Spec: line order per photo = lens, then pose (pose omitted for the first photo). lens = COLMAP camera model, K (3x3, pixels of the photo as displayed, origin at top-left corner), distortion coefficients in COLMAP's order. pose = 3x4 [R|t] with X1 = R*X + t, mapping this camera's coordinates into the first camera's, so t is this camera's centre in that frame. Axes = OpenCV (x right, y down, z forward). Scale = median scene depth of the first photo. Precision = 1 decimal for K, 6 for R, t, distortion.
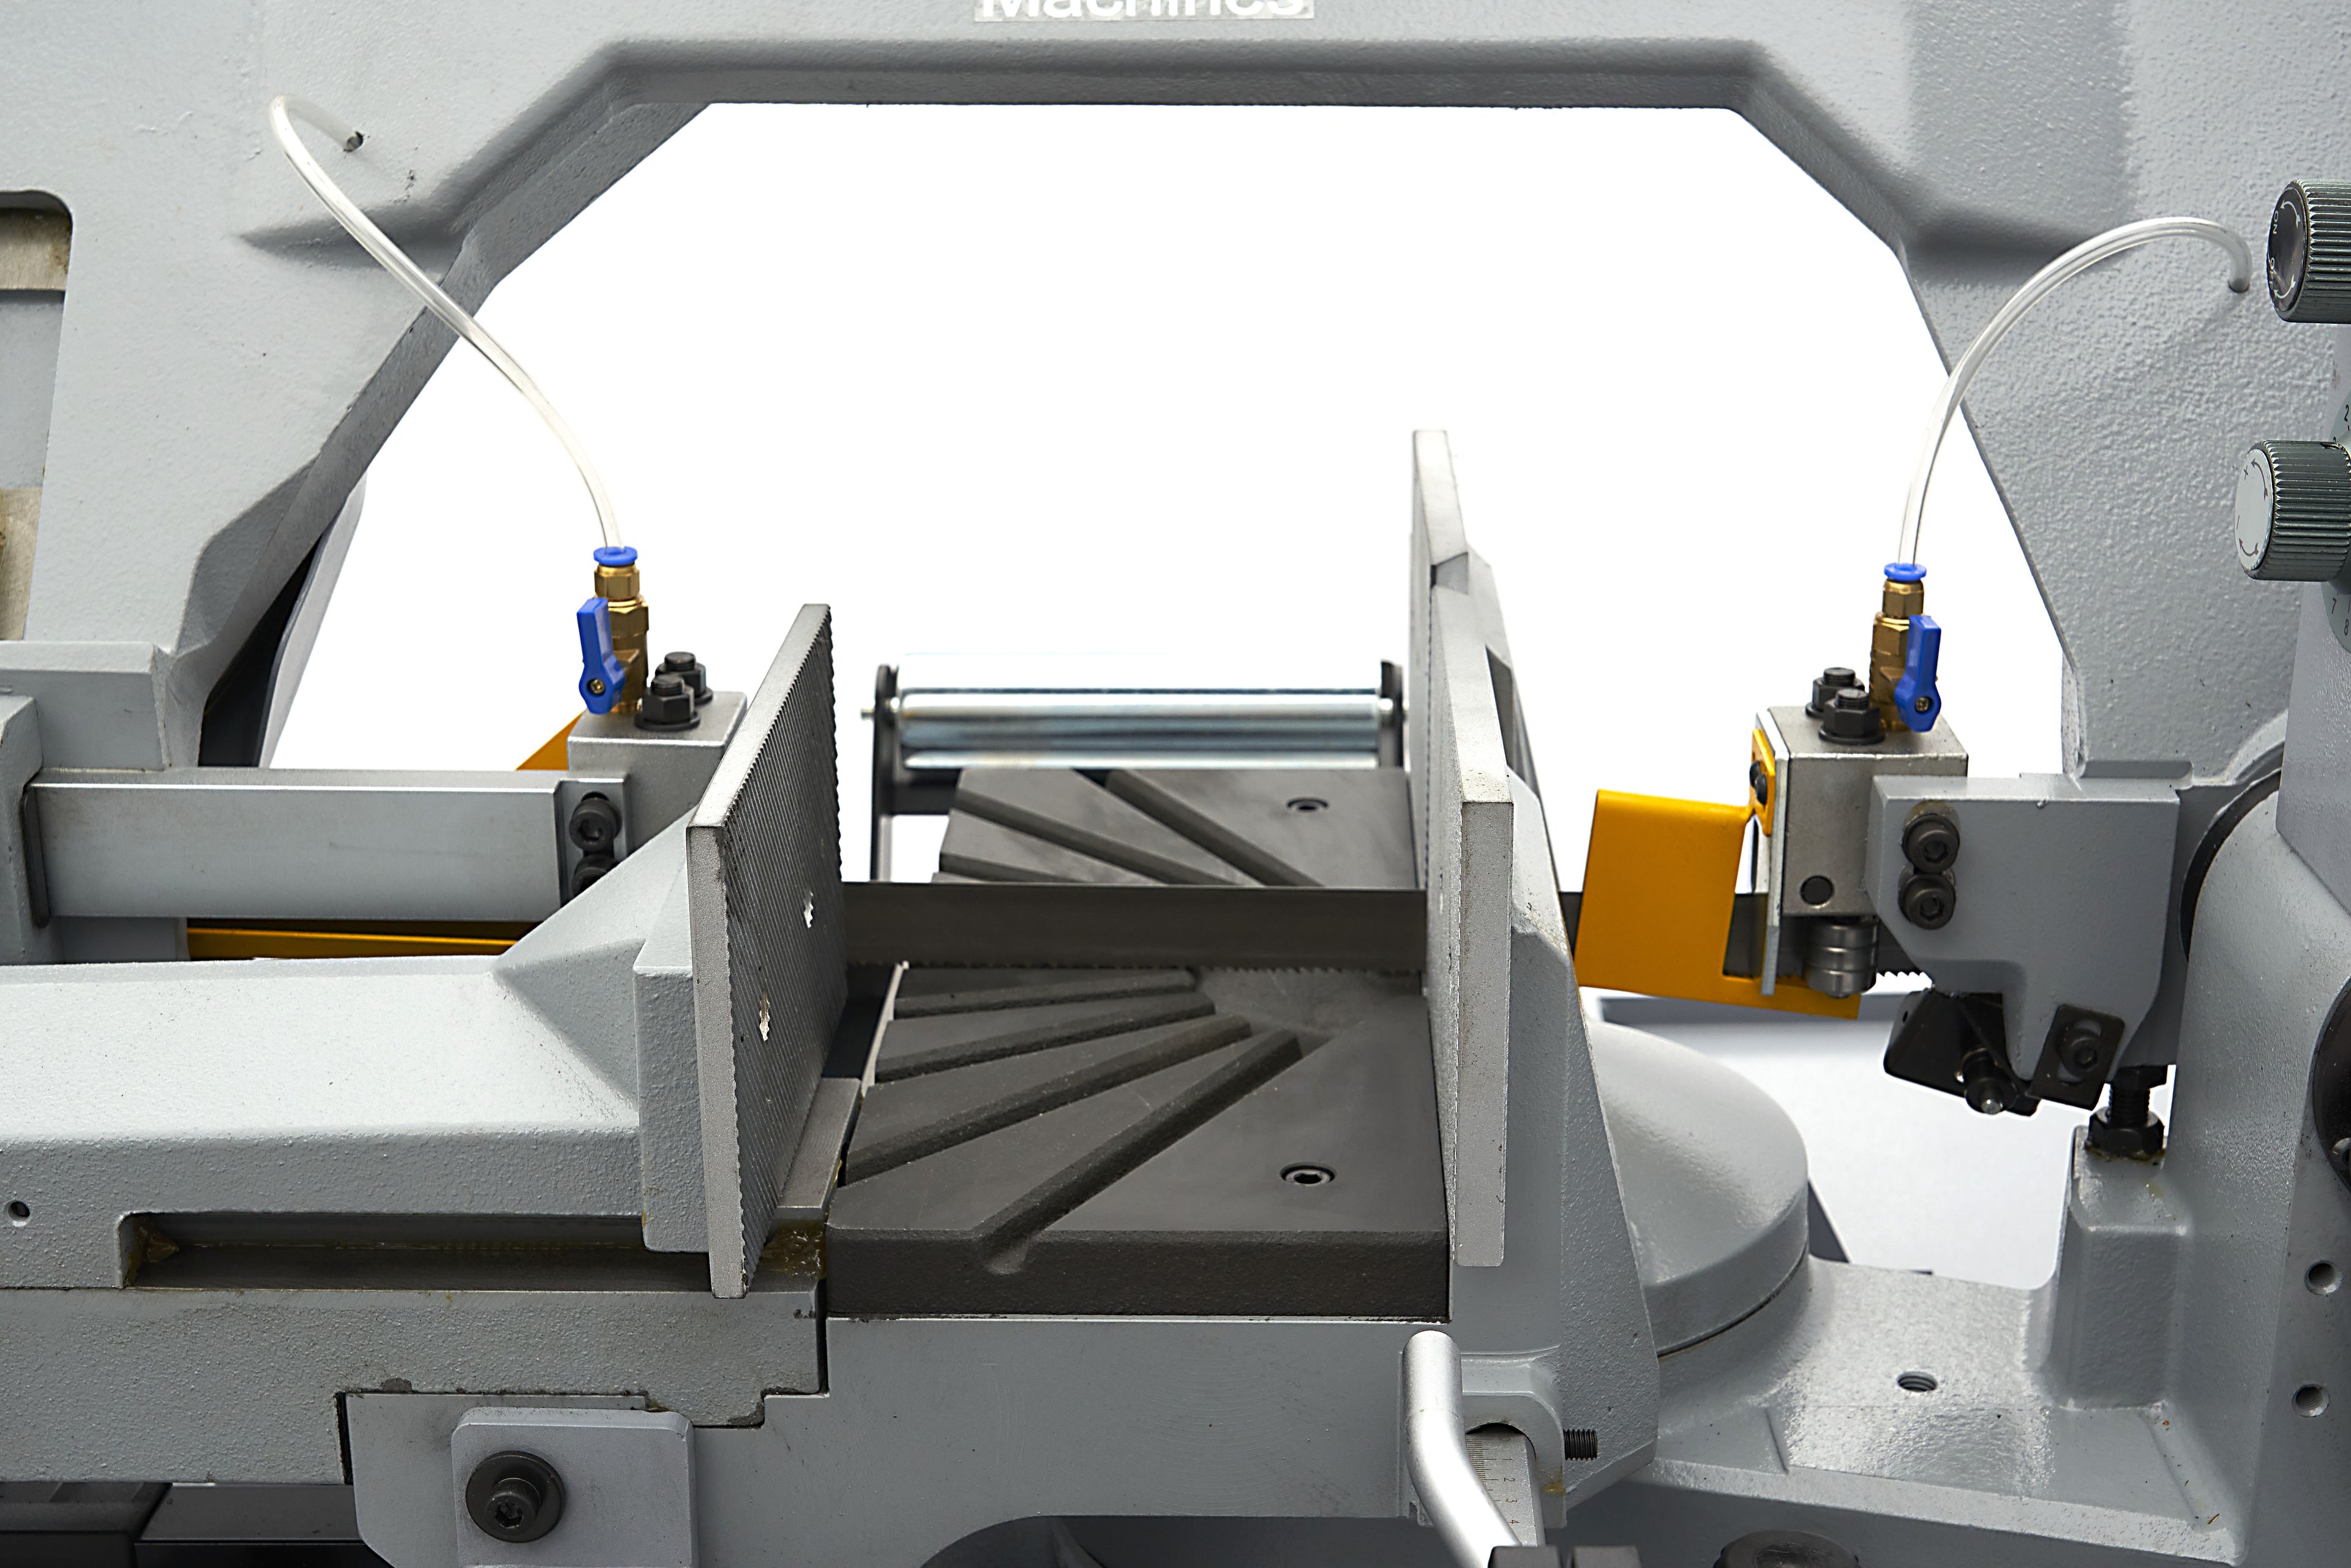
lens RADIAL K [[3565.1, 0, 1175.5], [0, 3565.1, 784.0], [0, 0, 1]] dist [0.007131, -0.111171]
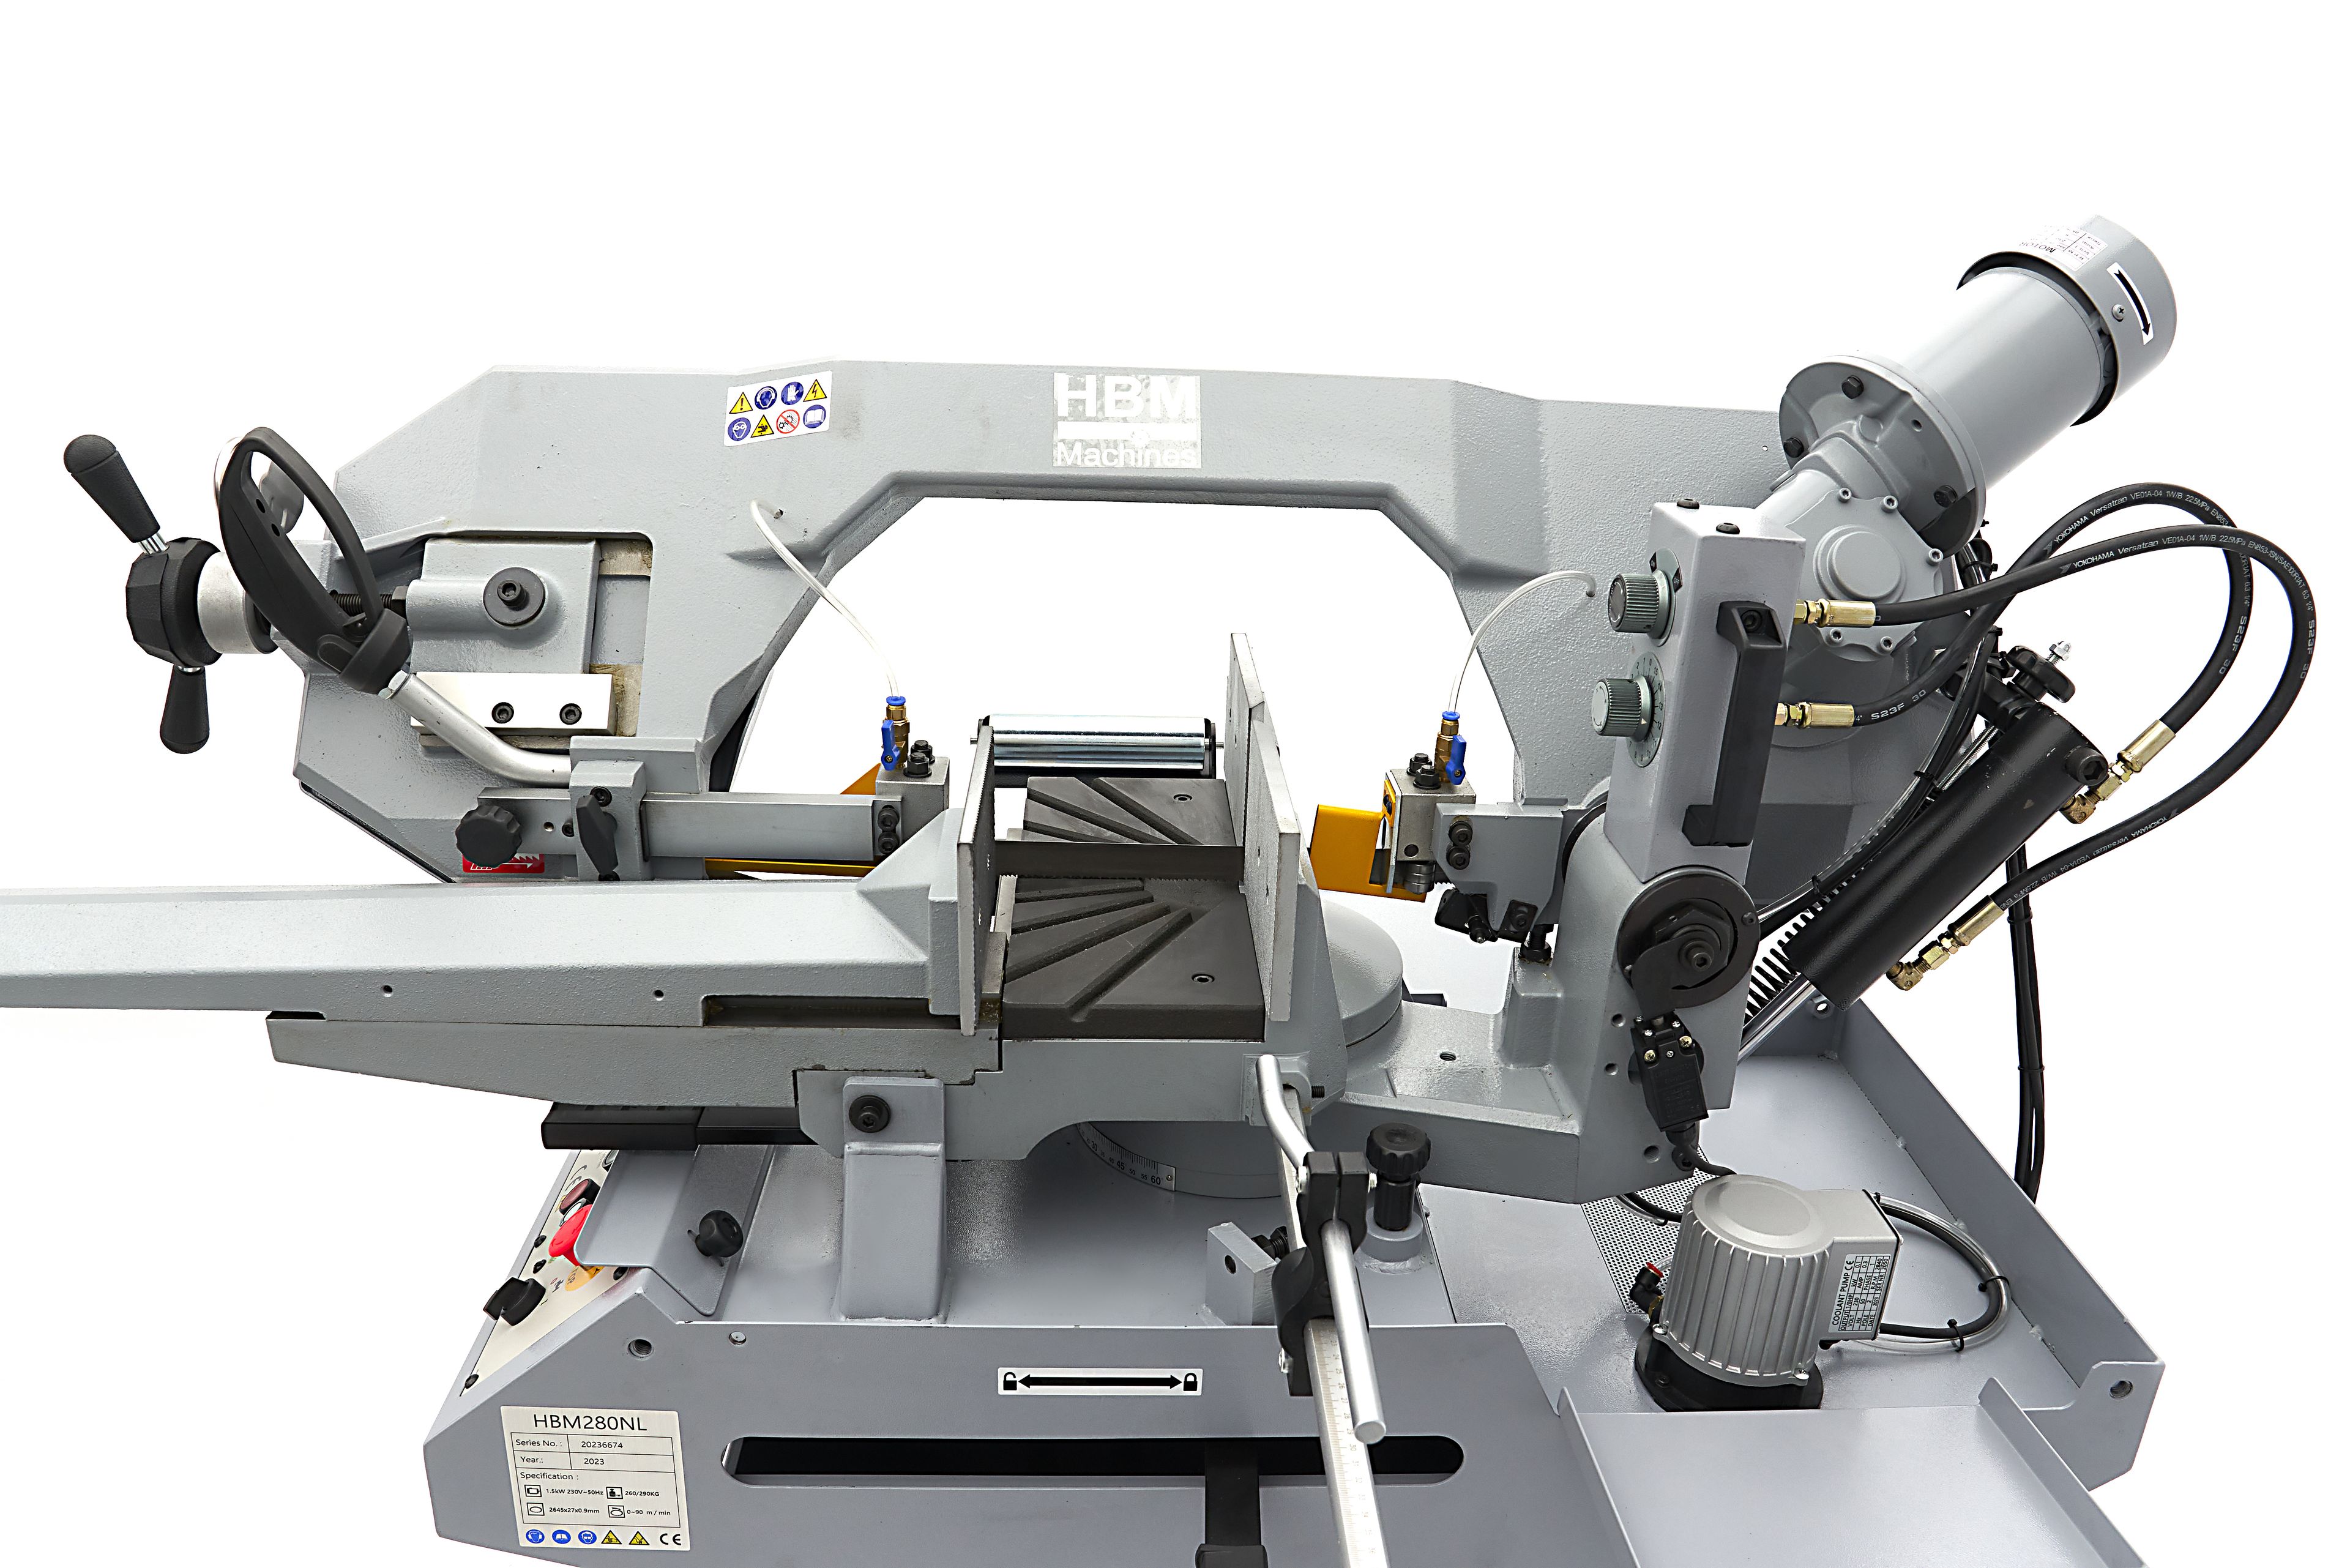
lens RADIAL K [[1757.5, 0, 1175.0], [0, 1757.5, 784.0], [0, 0, 1]] dist [-0.091103, 0.001831]
pose [[0.996847, 0.009685, 0.078749, -0.067623], [-0.013531, 0.998734, 0.048456, -0.068415], [-0.078180, -0.049369, 0.995716, -0.139886]]
